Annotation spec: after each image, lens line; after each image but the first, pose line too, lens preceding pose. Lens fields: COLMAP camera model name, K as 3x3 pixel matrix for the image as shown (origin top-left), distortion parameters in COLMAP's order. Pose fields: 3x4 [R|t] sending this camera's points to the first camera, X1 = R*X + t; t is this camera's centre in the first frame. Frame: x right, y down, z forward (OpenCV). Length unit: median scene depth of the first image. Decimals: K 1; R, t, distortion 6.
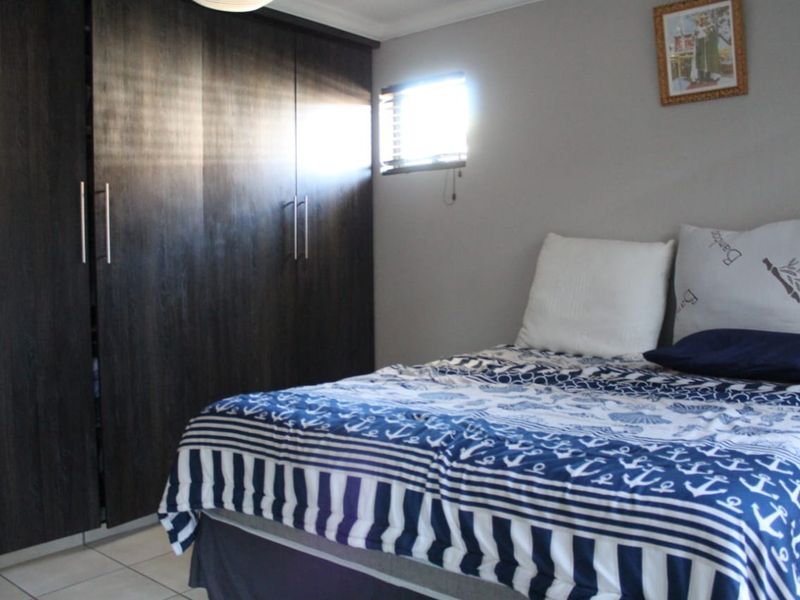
lens RADIAL K [[743.0, 0, 400.0], [0, 743.0, 300.0], [0, 0, 1]] dist [-0.159466, 0.130846]
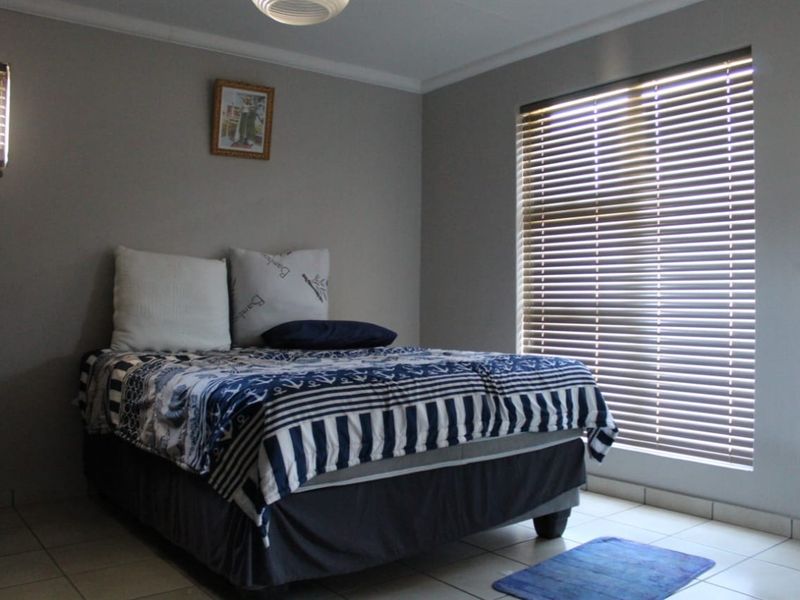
lens RADIAL K [[743.0, 0, 400.0], [0, 743.0, 300.0], [0, 0, 1]] dist [-0.159466, 0.130846]
pose [[0.213658, 0.014074, 0.976807, -0.892839], [0.047044, 0.998588, -0.024678, 0.041234], [-0.975775, 0.051226, 0.212694, 0.439896]]
